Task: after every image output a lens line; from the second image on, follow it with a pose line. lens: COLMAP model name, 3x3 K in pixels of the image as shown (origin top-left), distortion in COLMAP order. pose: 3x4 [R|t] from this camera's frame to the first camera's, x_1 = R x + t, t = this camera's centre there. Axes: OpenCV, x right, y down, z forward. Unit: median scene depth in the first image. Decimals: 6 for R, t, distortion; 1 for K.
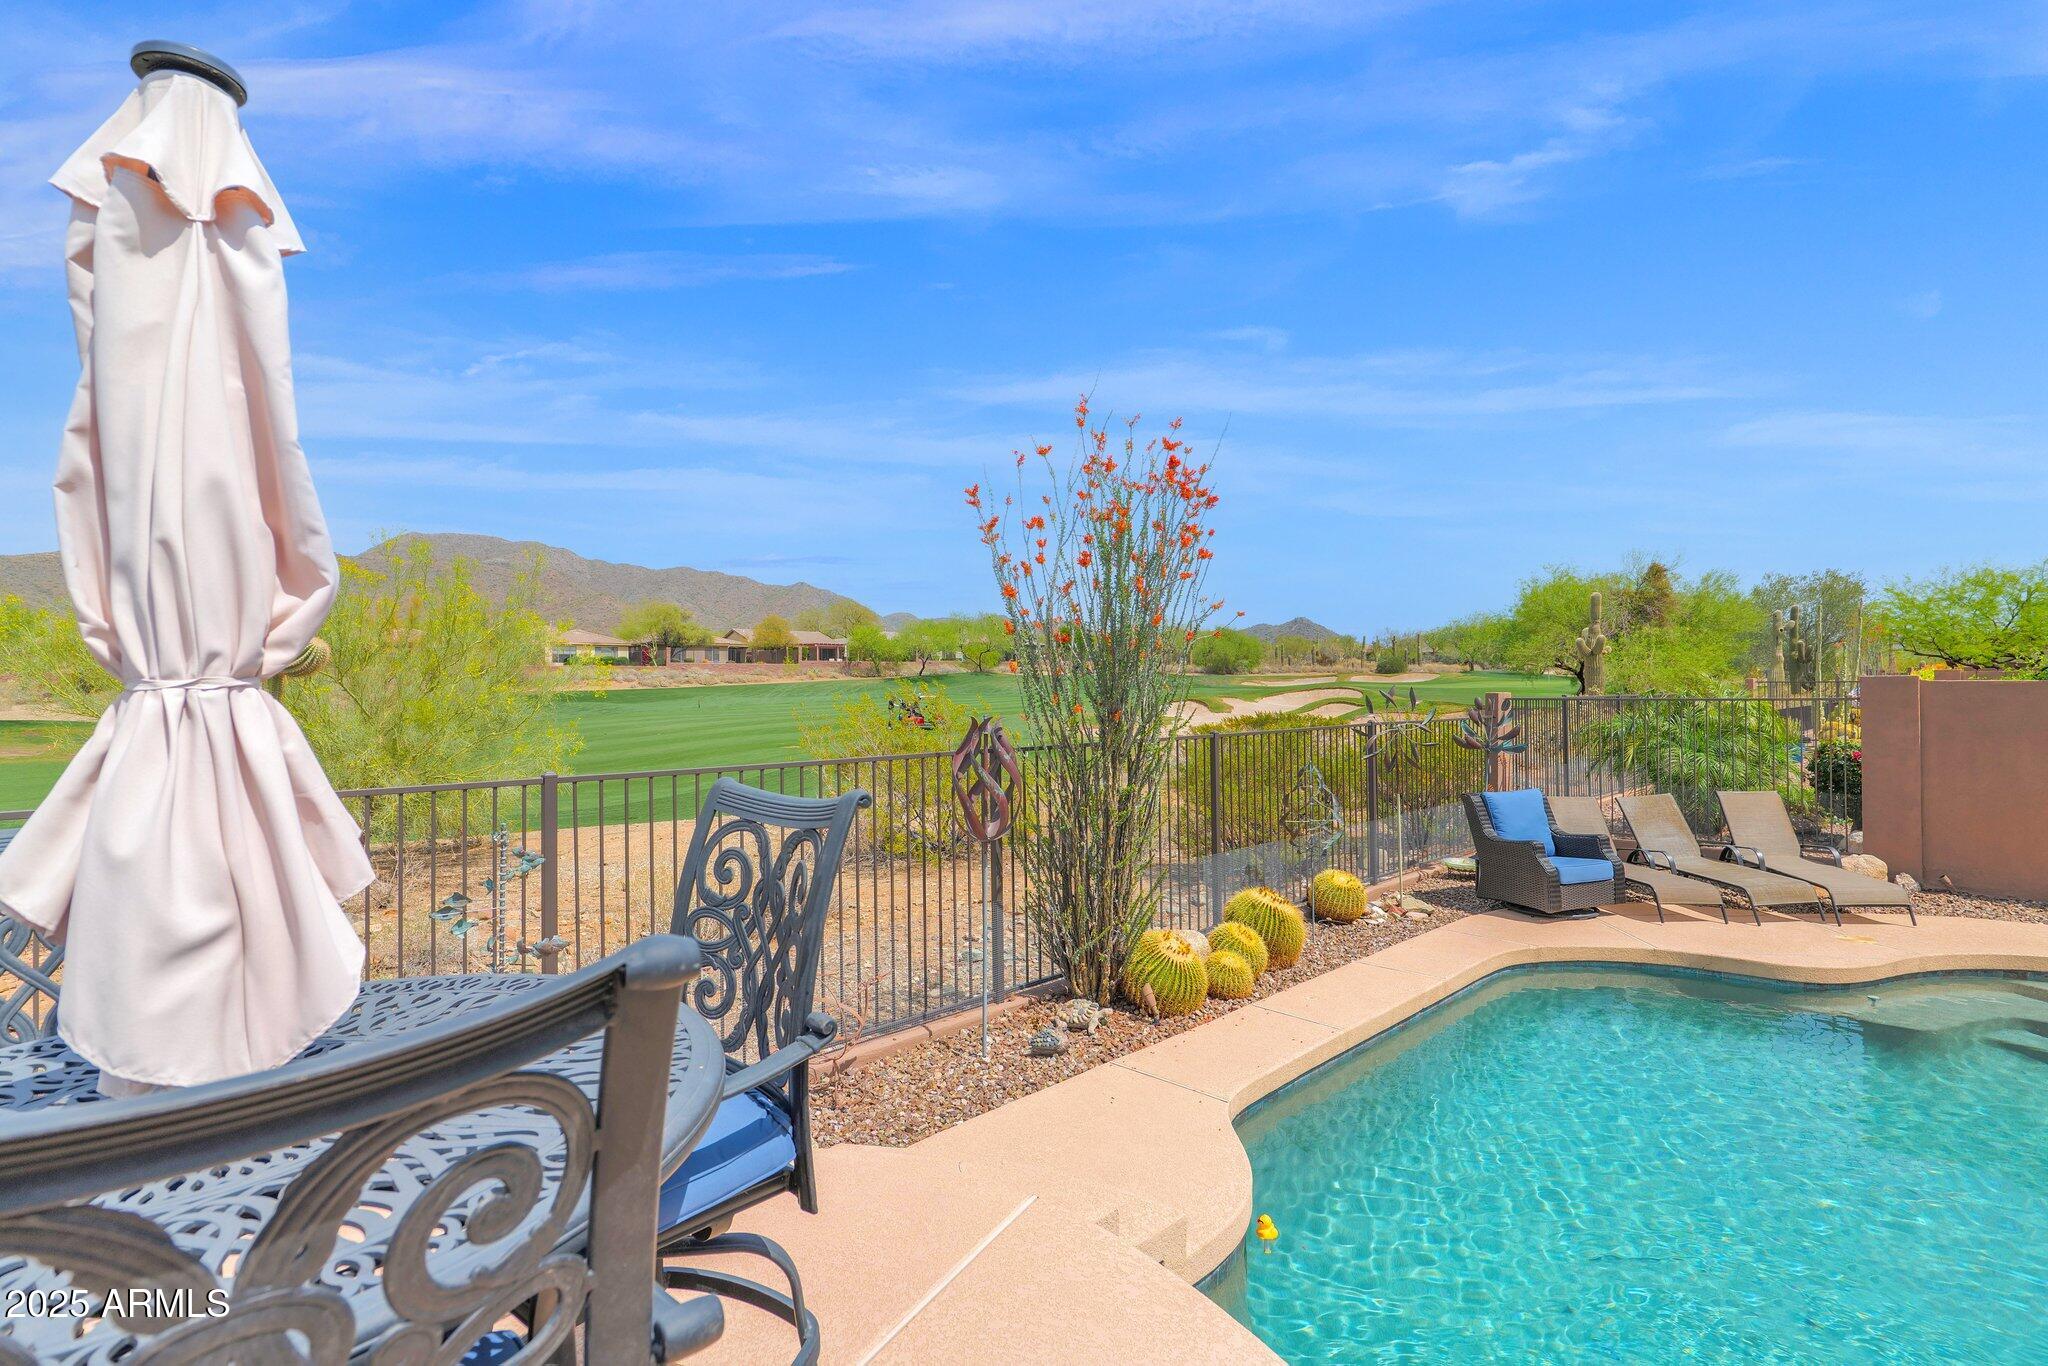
lens RADIAL K [[937.1, 0, 1024.0], [0, 937.1, 683.0], [0, 0, 1]] dist [-0.017129, 0.000866]
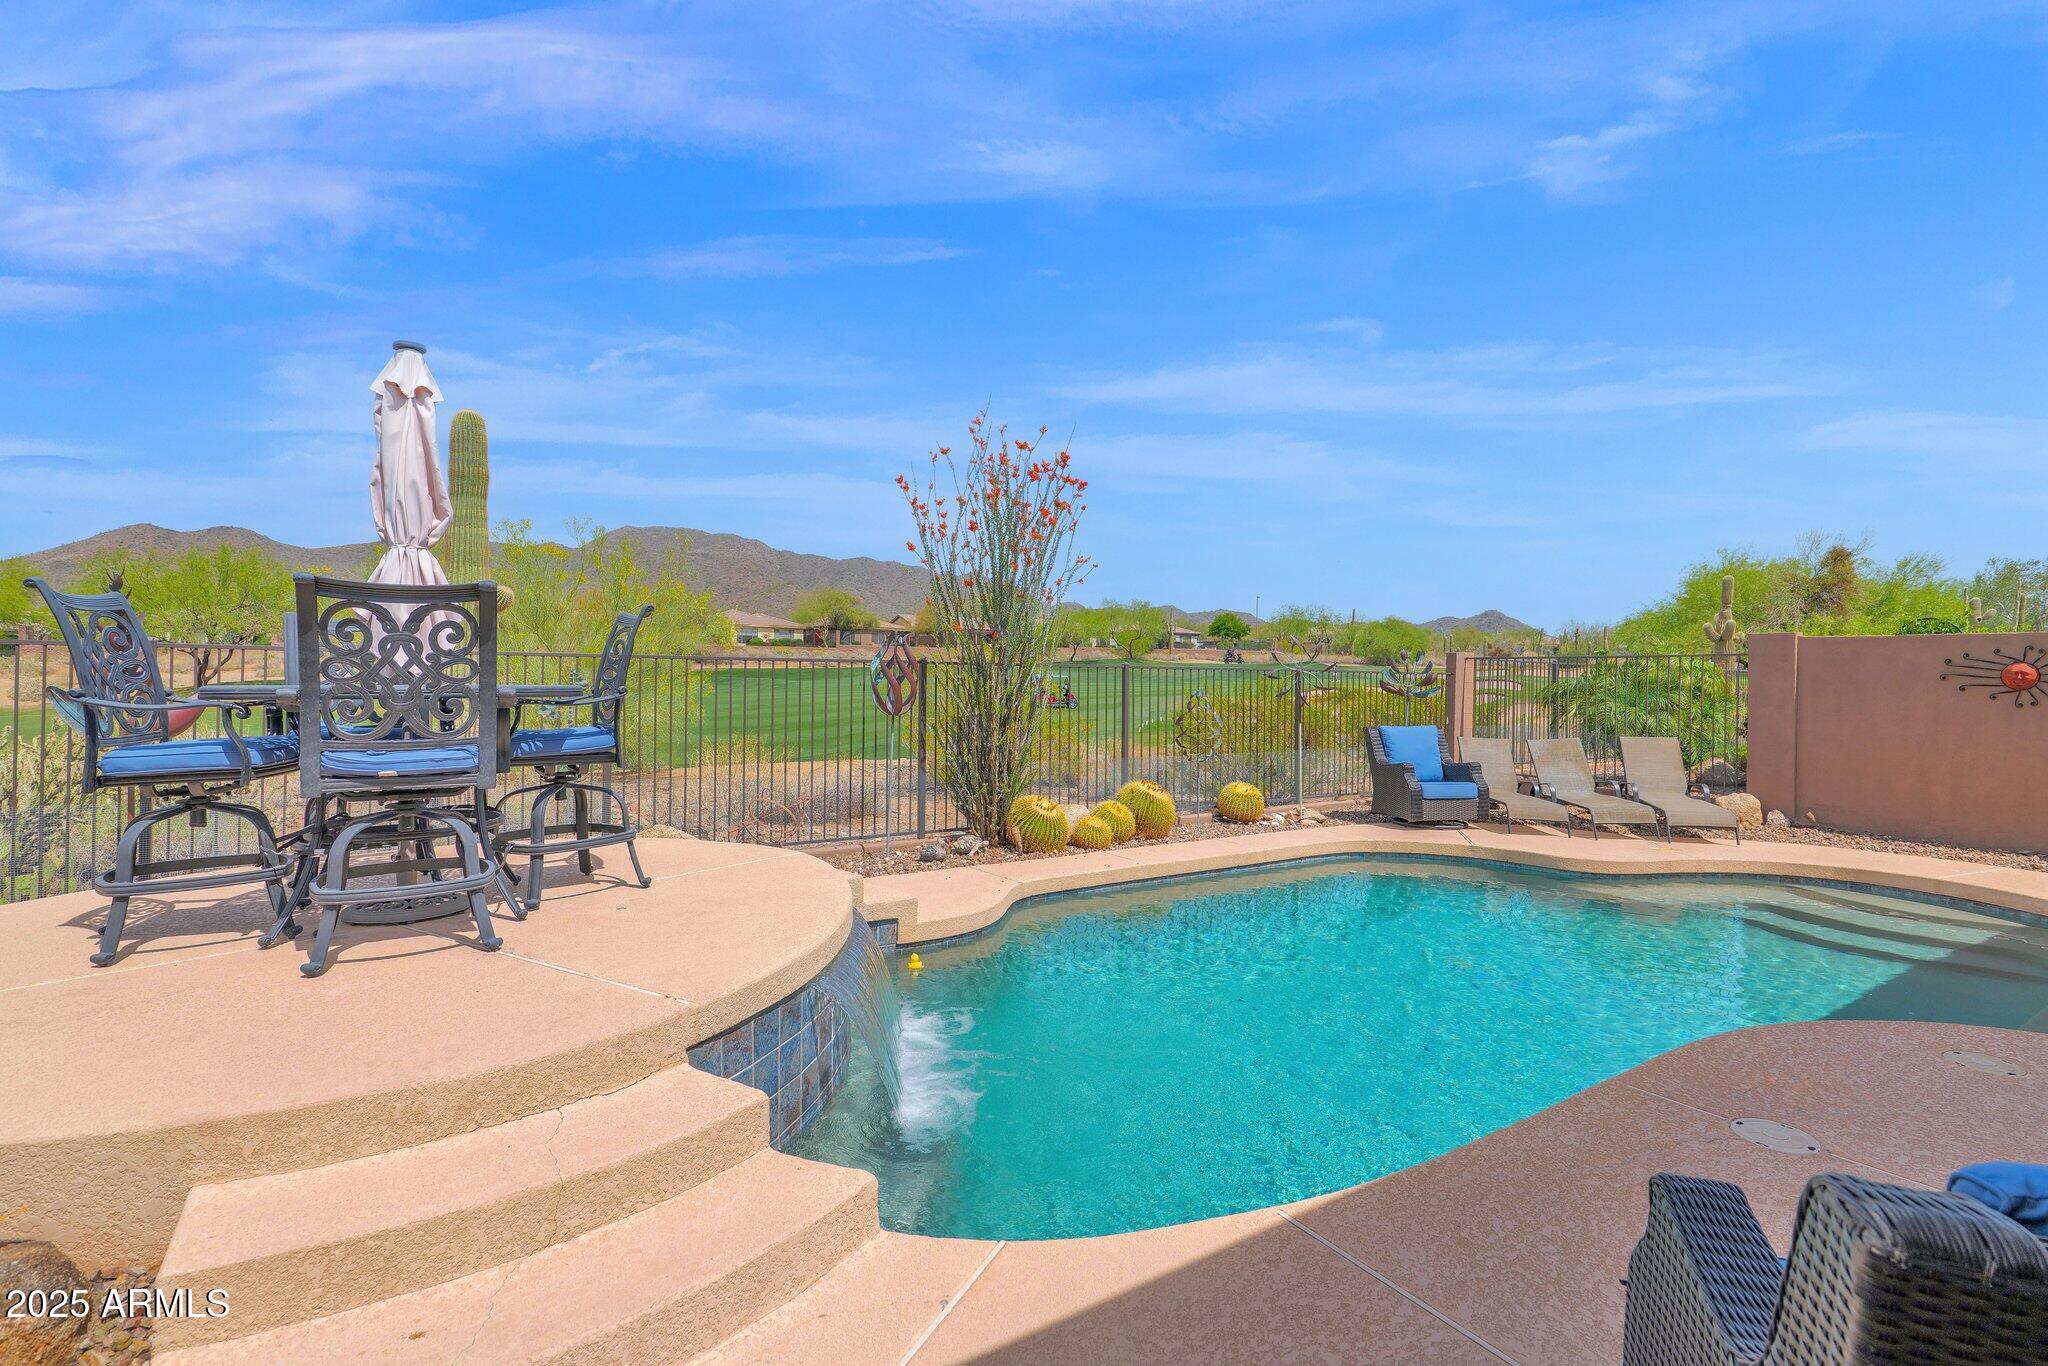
lens RADIAL K [[937.1, 0, 1024.0], [0, 937.1, 683.0], [0, 0, 1]] dist [-0.017129, 0.000866]
pose [[0.984080, 0.021303, -0.176446, 0.317376], [-0.019417, 0.999734, 0.012409, 0.070666], [0.176664, -0.008785, 0.984232, -0.319769]]
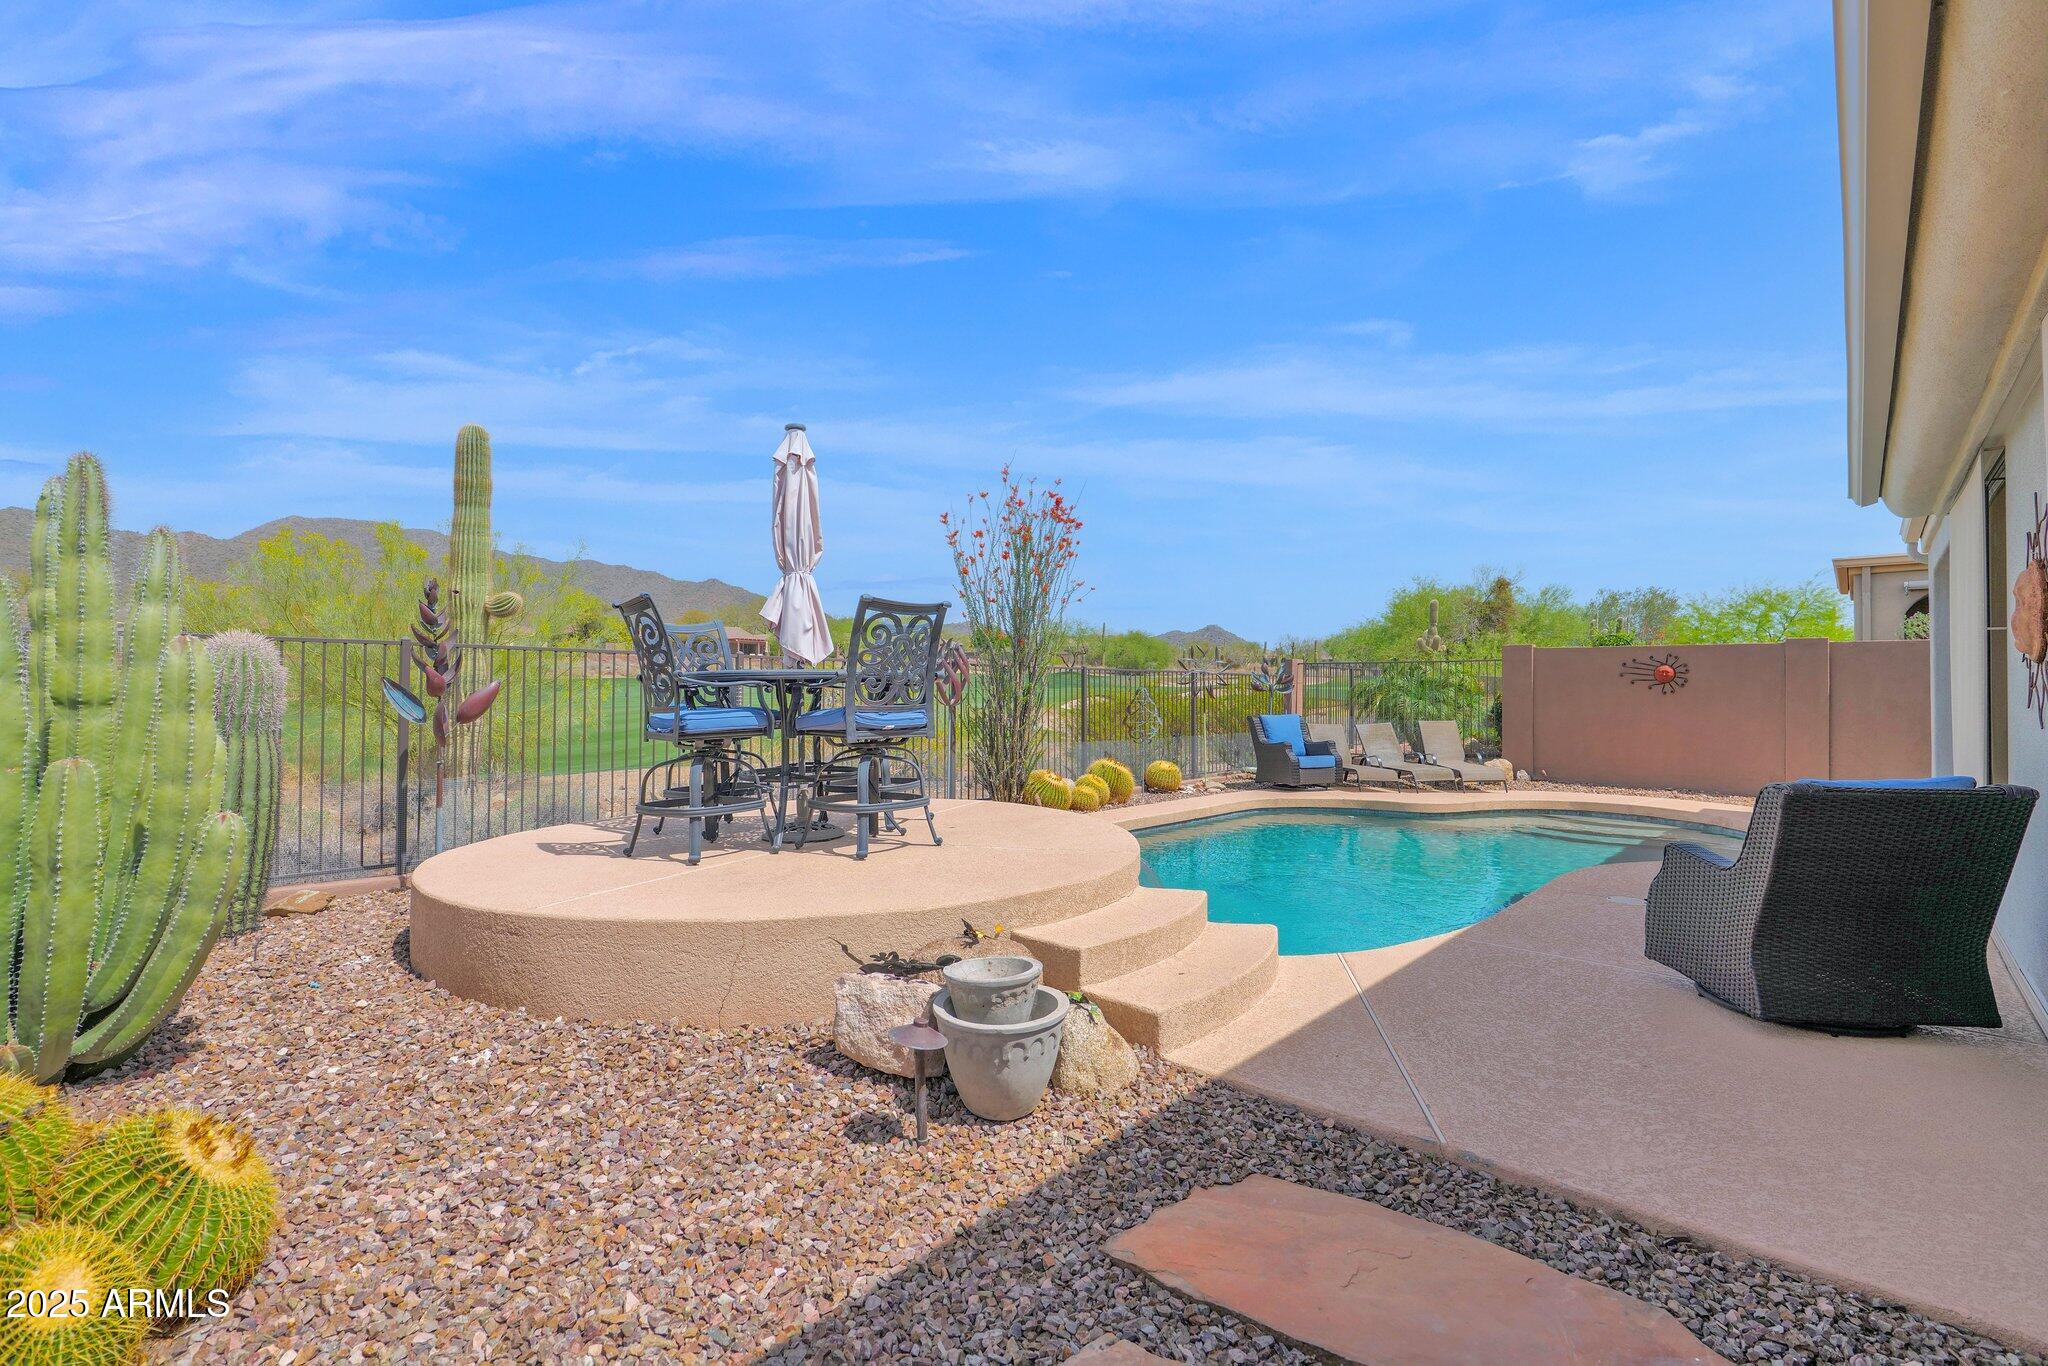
lens RADIAL K [[937.1, 0, 1024.0], [0, 937.1, 683.0], [0, 0, 1]] dist [-0.017129, 0.000866]
pose [[0.996111, 0.015094, 0.086805, -0.042227], [-0.014799, 0.999882, -0.004044, 0.096186], [-0.086856, 0.002744, 0.996217, -0.638771]]
